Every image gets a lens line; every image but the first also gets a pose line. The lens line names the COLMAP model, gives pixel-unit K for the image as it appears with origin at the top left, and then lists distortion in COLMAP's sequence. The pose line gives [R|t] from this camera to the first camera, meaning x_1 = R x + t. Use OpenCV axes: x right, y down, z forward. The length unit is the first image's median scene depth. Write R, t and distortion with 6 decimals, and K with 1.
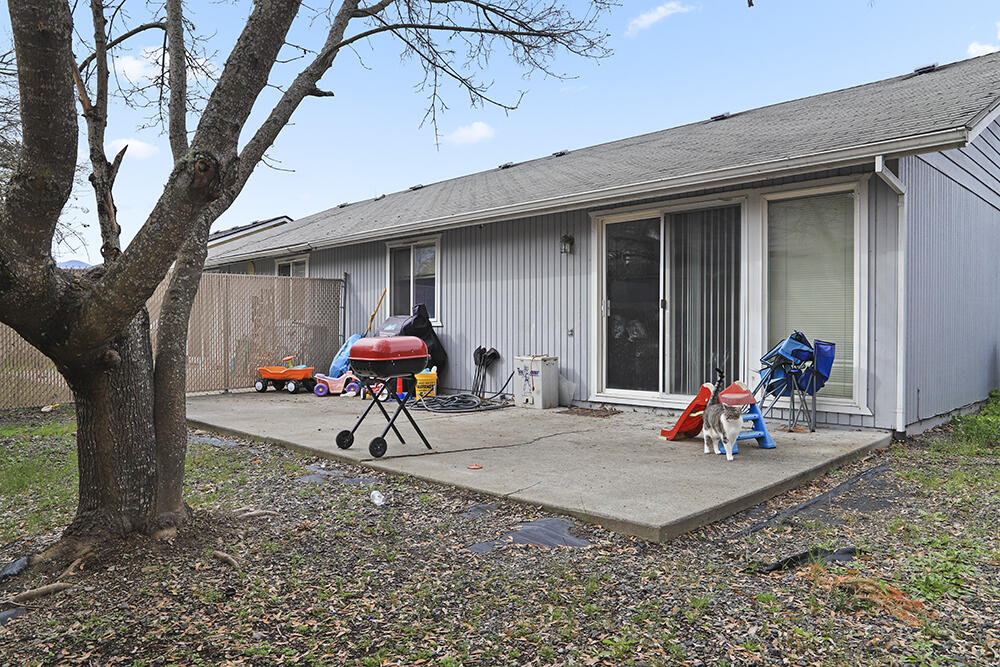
lens RADIAL K [[692.9, 0, 500.0], [0, 692.9, 333.5], [0, 0, 1]] dist [-0.073201, 0.081133]
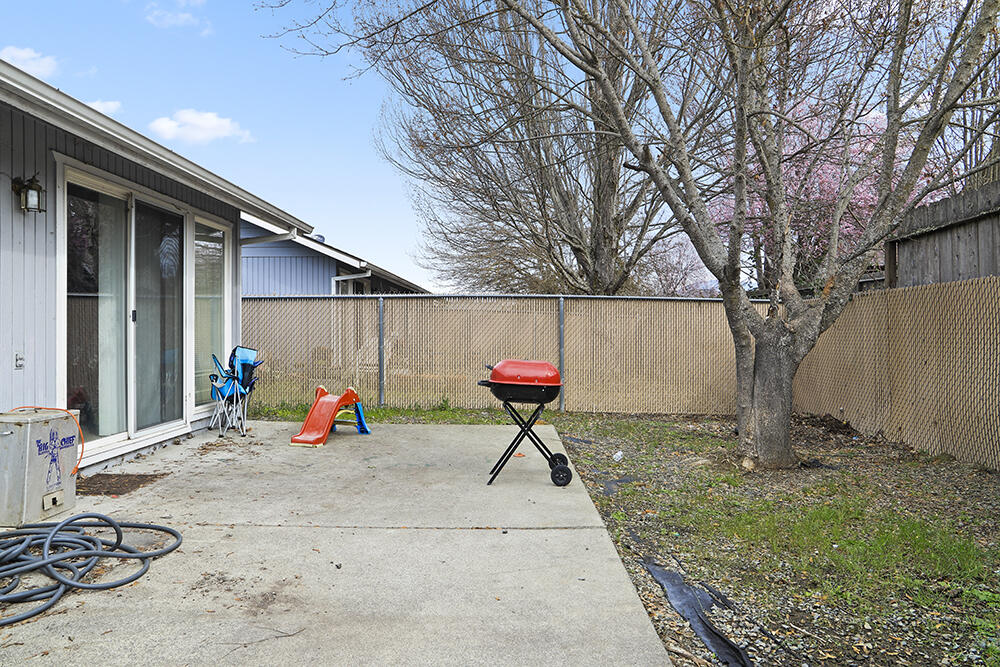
lens RADIAL K [[692.9, 0, 500.0], [0, 692.9, 333.5], [0, 0, 1]] dist [-0.073201, 0.081133]
pose [[-0.700918, -0.005657, 0.713220, -0.543556], [0.005233, 0.999901, 0.013074, -0.028391], [-0.713223, 0.012896, -0.700819, 1.136780]]
